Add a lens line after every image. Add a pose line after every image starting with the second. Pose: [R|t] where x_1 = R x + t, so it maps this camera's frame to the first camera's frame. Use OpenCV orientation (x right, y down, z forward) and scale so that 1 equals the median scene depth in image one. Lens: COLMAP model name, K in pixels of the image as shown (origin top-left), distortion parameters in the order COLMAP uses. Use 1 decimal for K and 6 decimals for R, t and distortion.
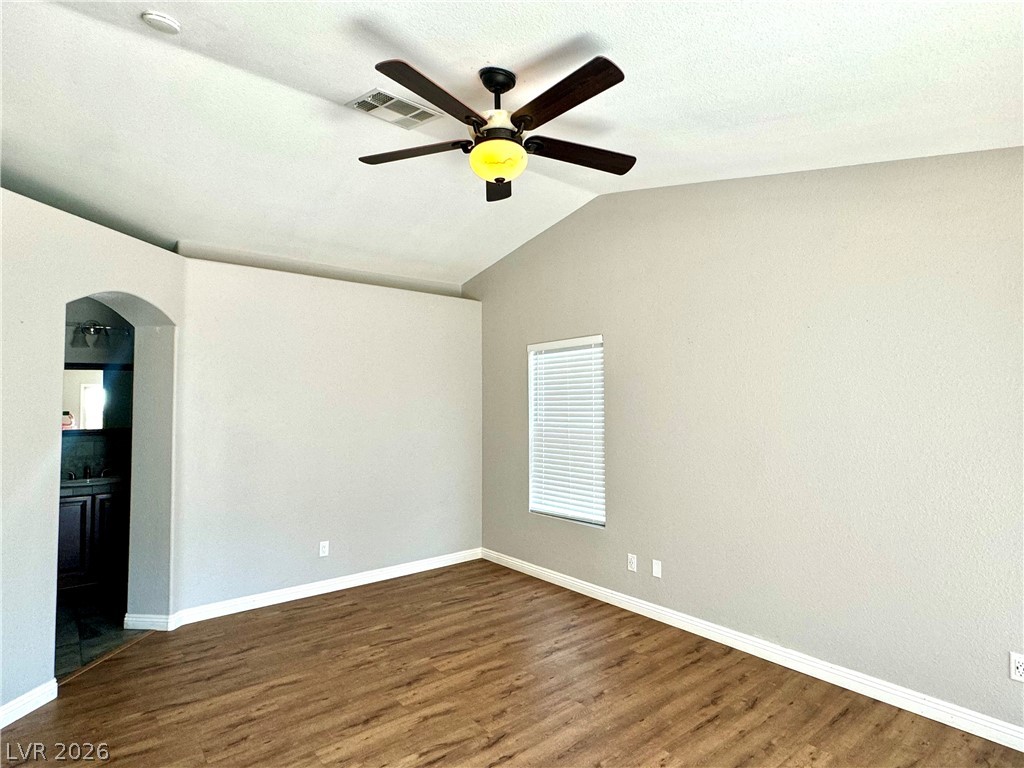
lens RADIAL K [[555.8, 0, 512.9], [0, 555.8, 389.4], [0, 0, 1]] dist [0.003556, -0.000342]
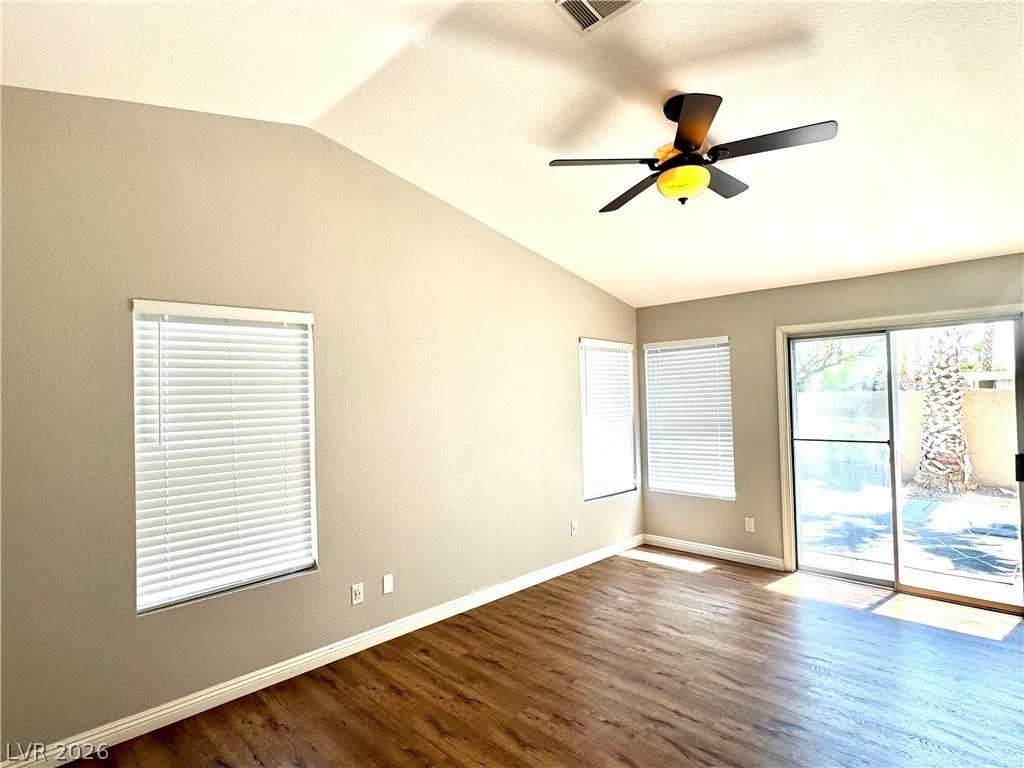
lens RADIAL K [[555.8, 0, 512.8], [0, 555.8, 379.1], [0, 0, 1]] dist [0.003556, -0.000342]
pose [[-0.095953, 0.038173, 0.994654, -0.761727], [0.001913, 0.999270, -0.038166, 0.024641], [-0.995384, -0.001759, -0.095956, 0.986055]]
